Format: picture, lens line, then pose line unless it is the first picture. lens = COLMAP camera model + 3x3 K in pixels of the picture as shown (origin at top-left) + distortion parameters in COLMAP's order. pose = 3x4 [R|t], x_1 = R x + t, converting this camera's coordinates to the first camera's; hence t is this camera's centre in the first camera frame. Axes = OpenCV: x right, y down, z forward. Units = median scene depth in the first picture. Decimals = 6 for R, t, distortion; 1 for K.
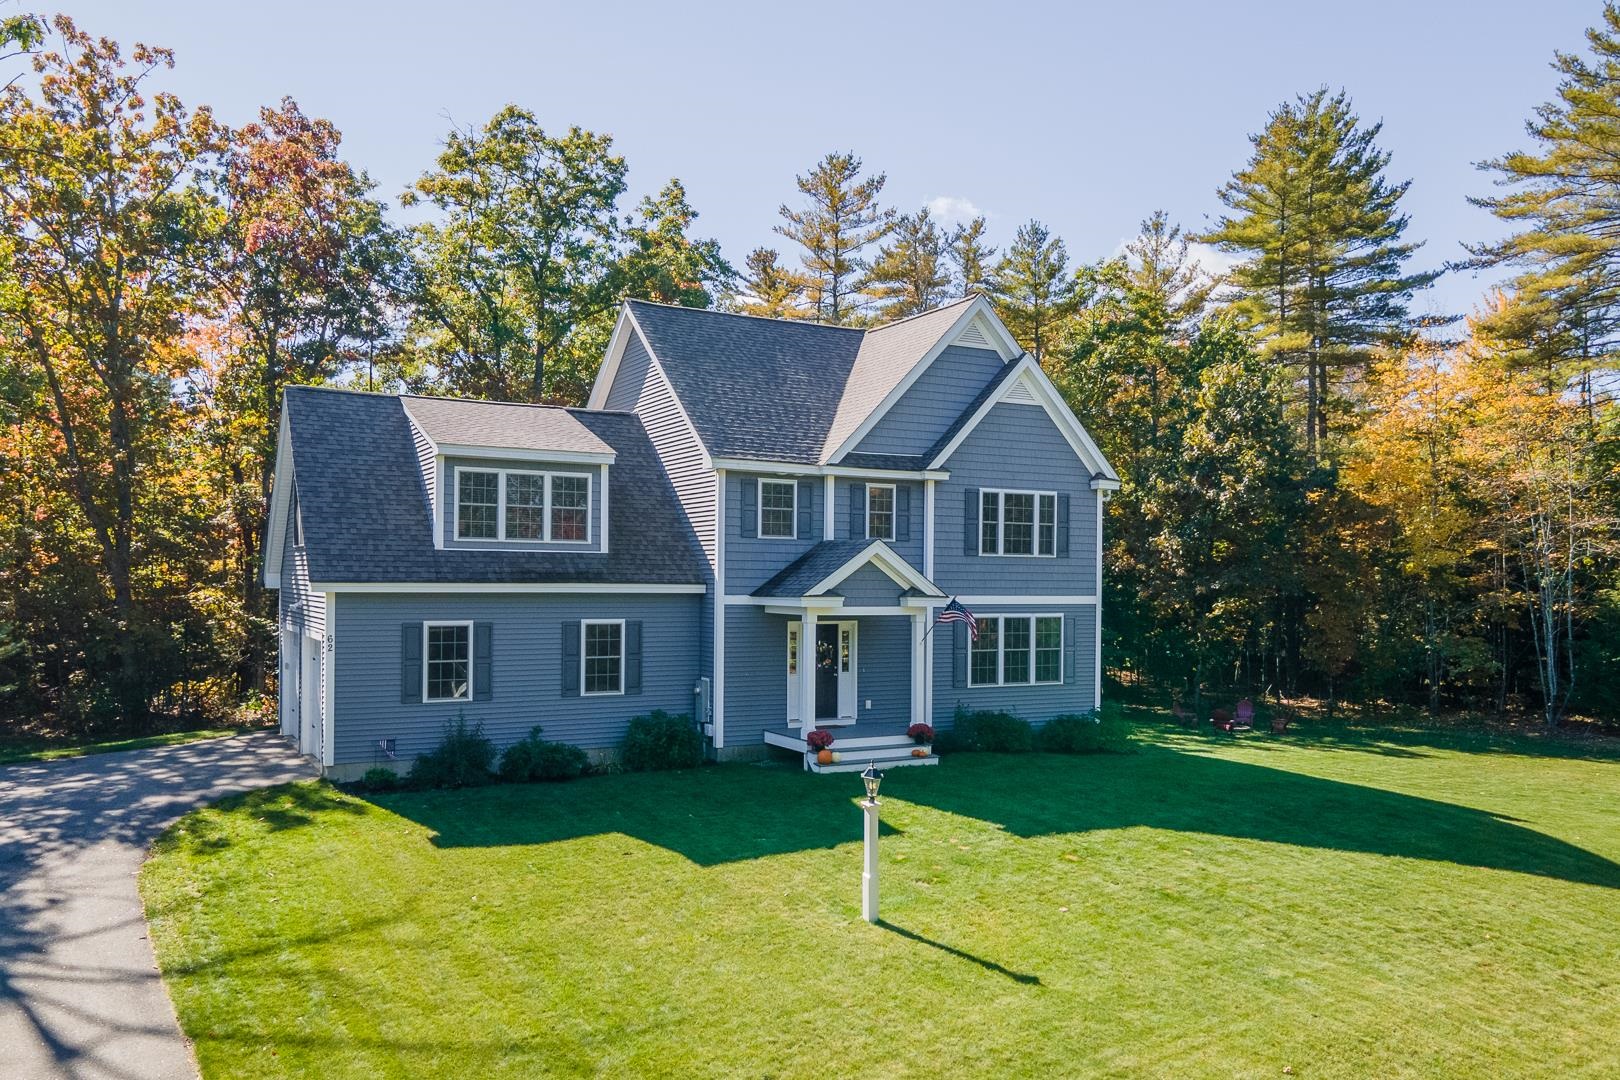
lens RADIAL K [[1323.9, 0, 785.1], [0, 1323.9, 578.9], [0, 0, 1]] dist [0.065533, 0.001004]
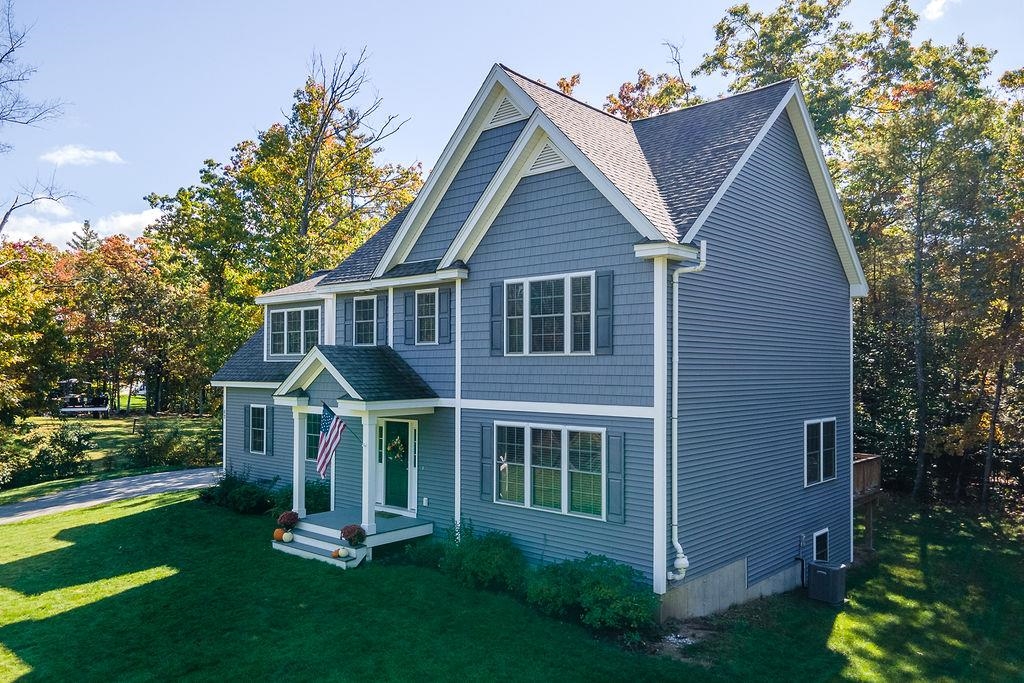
lens RADIAL K [[762.9, 0, 510.5], [0, 762.9, 364.3], [0, 0, 1]] dist [-0.002992, -0.001672]
pose [[0.327340, -0.011482, -0.944837, 0.634431], [0.001103, 0.999930, -0.011769, -0.005957], [0.944906, 0.002811, 0.327330, 0.842313]]
